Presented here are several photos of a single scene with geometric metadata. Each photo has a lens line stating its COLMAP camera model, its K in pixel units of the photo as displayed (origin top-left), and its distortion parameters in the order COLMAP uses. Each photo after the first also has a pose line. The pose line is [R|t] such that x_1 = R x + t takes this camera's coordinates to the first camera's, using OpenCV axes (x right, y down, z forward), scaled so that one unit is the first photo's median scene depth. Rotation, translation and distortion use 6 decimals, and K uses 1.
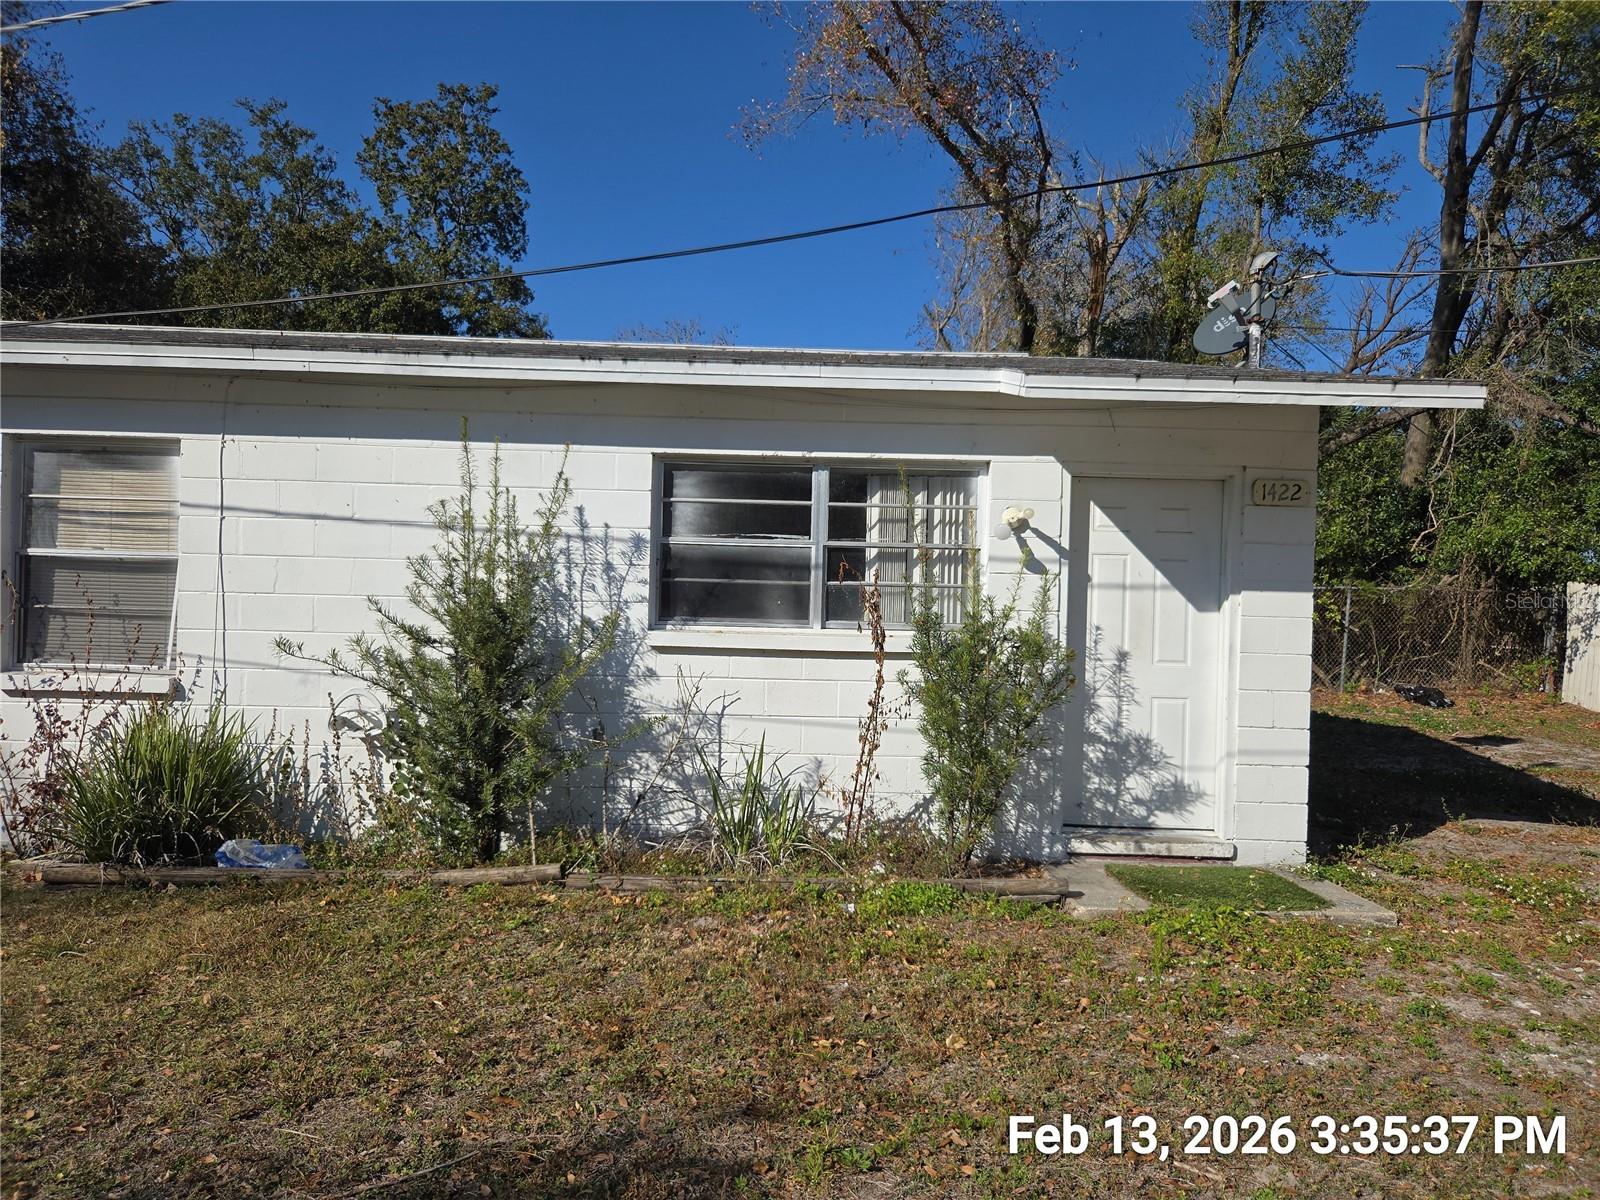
lens RADIAL K [[1076.2, 0, 798.6], [0, 1076.2, 606.9], [0, 0, 1]] dist [0.064556, -0.047363]
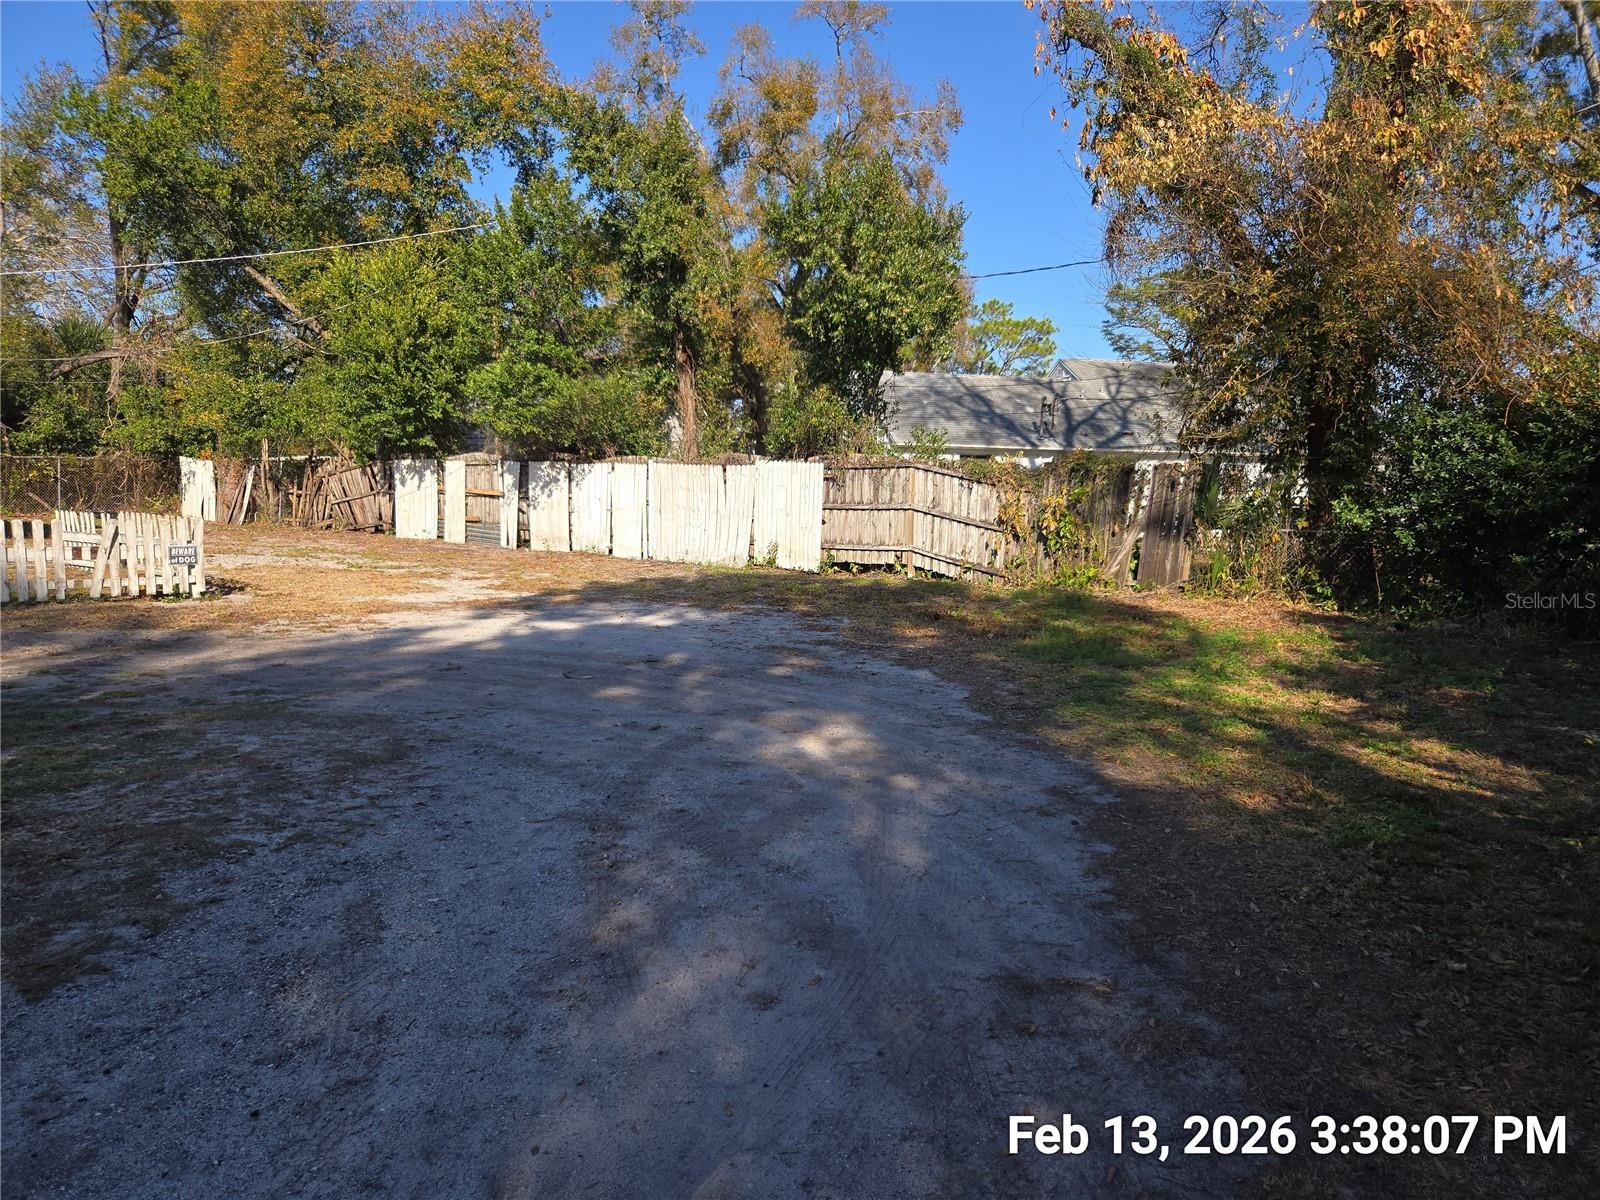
lens RADIAL K [[1076.2, 0, 798.6], [0, 1076.2, 606.9], [0, 0, 1]] dist [0.064556, -0.047363]
pose [[0.636358, -0.092030, 0.765884, -0.362190], [0.001805, 0.993033, 0.117825, 0.043301], [-0.771391, -0.073597, 0.632091, -3.074995]]
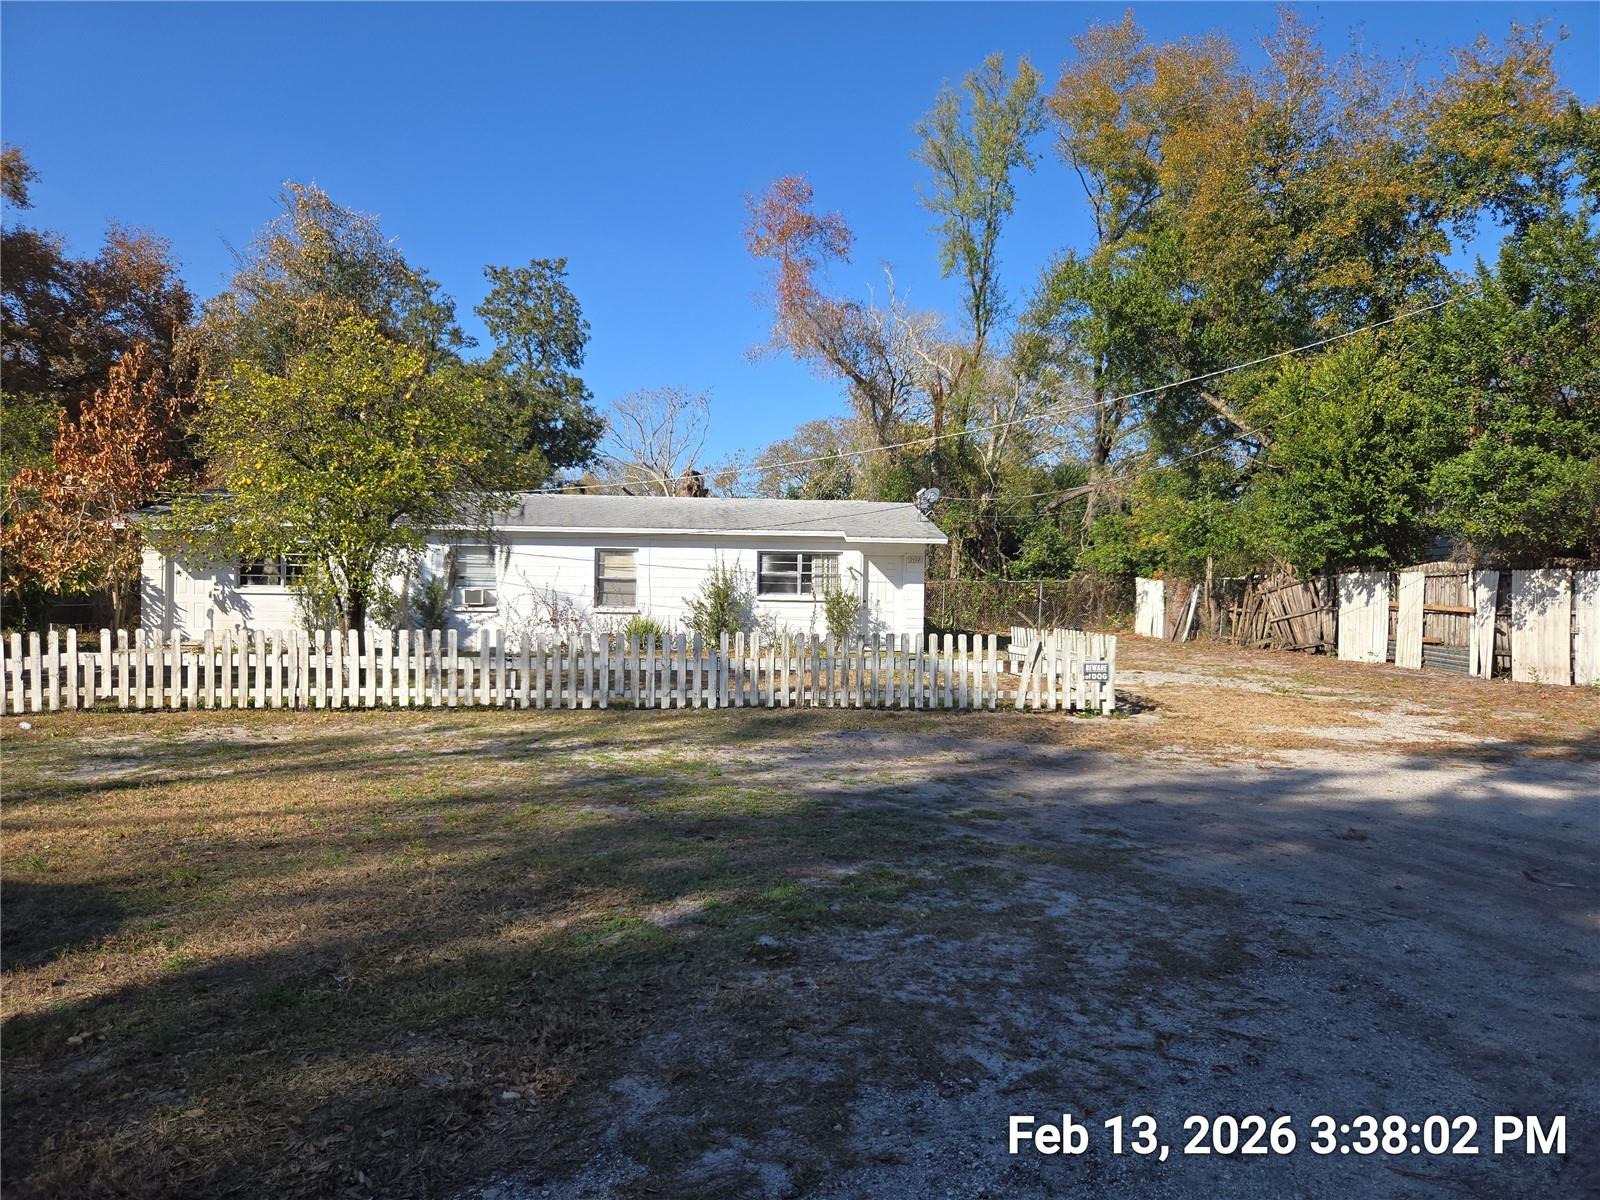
lens RADIAL K [[1076.2, 0, 798.6], [0, 1076.2, 606.9], [0, 0, 1]] dist [0.064556, -0.047363]
pose [[0.998727, -0.012002, 0.048987, -0.177818], [0.011838, 0.999923, 0.003627, 0.049675], [-0.049027, -0.003043, 0.998793, -2.895762]]
